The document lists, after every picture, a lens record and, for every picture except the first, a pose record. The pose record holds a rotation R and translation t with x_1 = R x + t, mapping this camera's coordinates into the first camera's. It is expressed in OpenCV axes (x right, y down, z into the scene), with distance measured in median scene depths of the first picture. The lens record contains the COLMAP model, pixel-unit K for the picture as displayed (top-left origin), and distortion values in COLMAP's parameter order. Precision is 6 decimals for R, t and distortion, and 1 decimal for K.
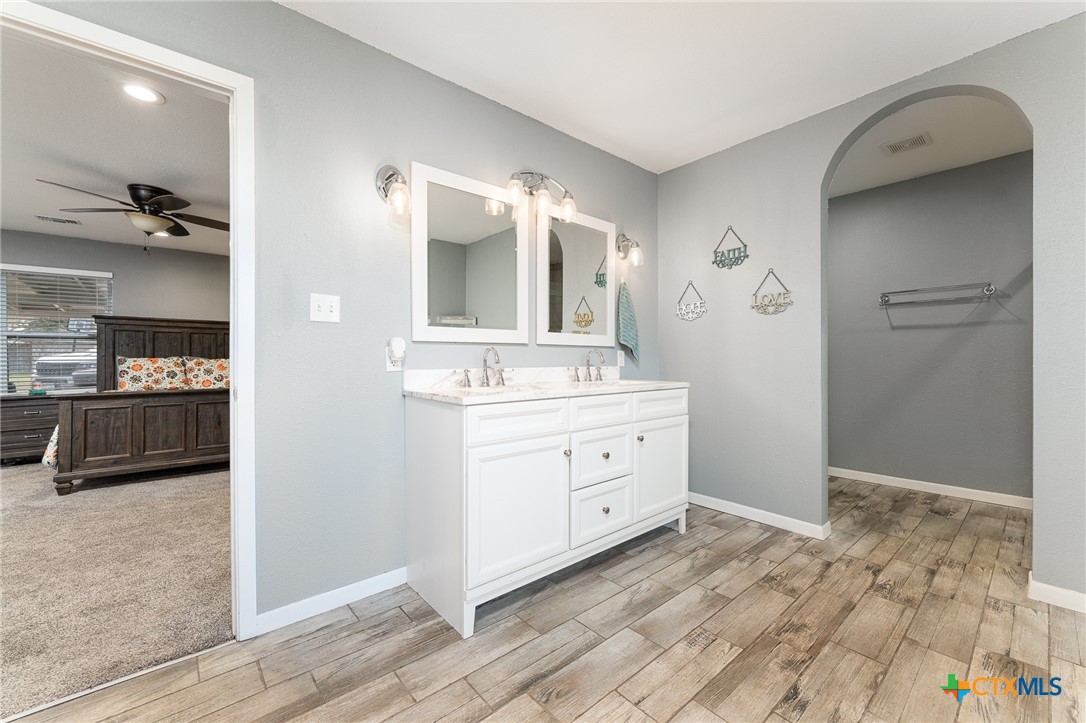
lens RADIAL K [[436.3, 0, 518.9], [0, 436.3, 355.9], [0, 0, 1]] dist [0.007778, -0.000230]
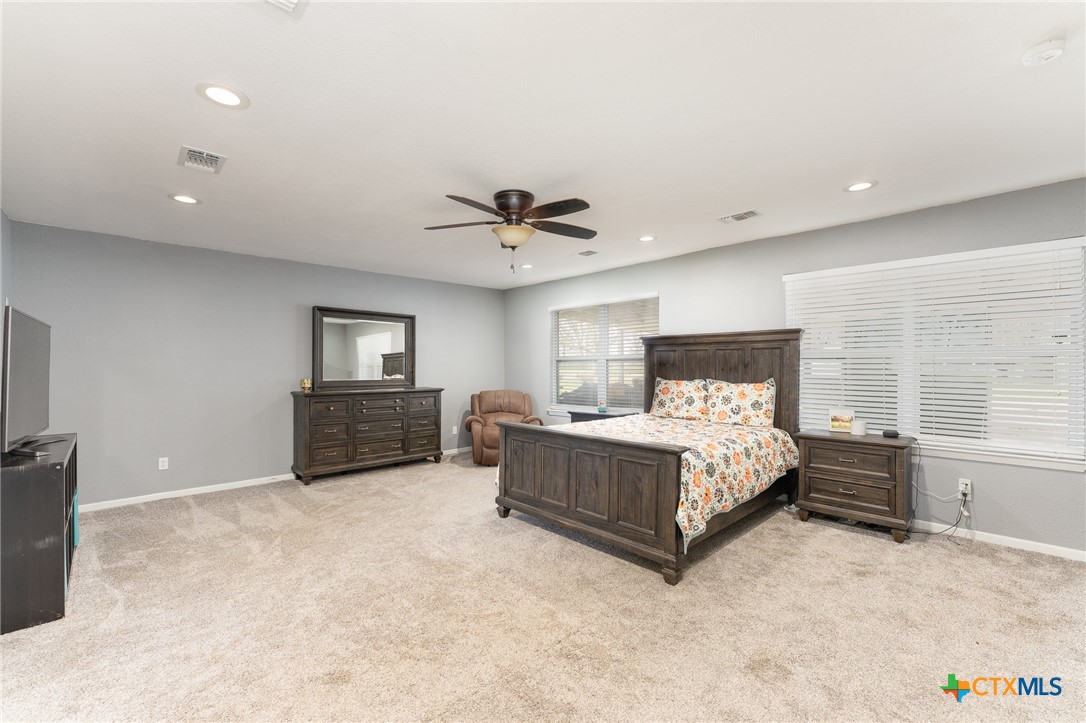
lens RADIAL K [[436.3, 0, 547.1], [0, 436.3, 362.7], [0, 0, 1]] dist [0.007778, -0.000230]
pose [[0.100238, -0.005578, -0.994948, 0.011192], [0.012110, 0.999917, -0.004385, -0.030348], [0.994890, -0.011610, 0.100298, 0.648590]]
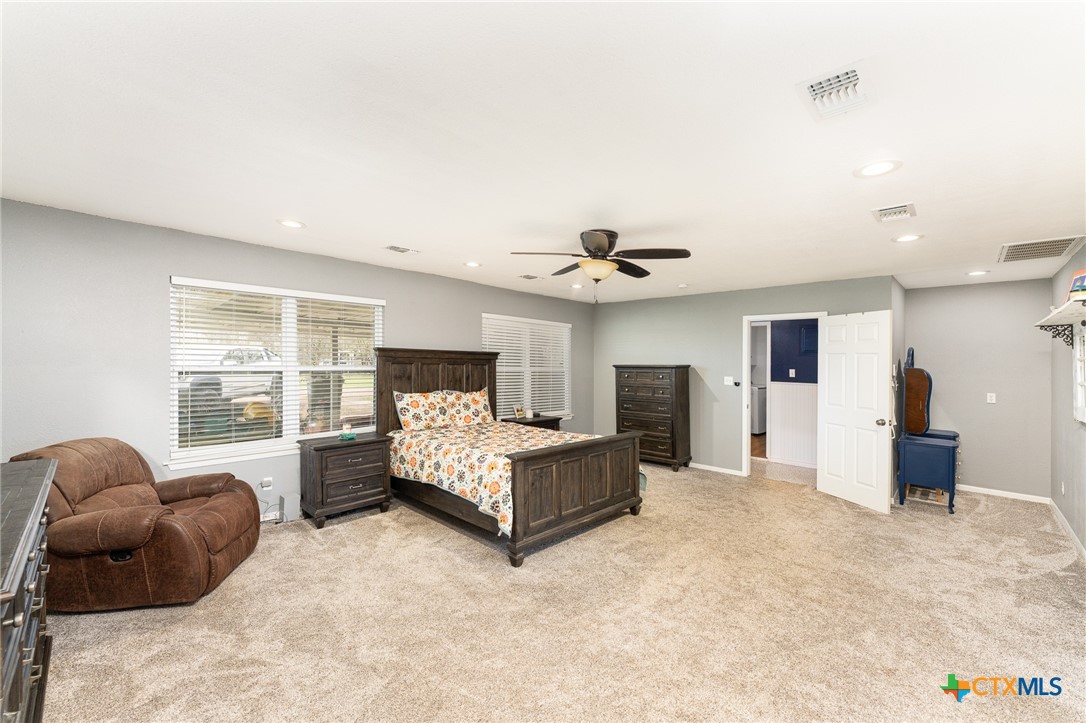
lens RADIAL K [[436.3, 0, 518.7], [0, 436.3, 359.9], [0, 0, 1]] dist [0.007778, -0.000230]
pose [[0.995296, 0.017896, 0.095213, -0.724433], [-0.018387, 0.999822, 0.004277, -0.072303], [-0.095120, -0.006007, 0.995448, 0.069289]]
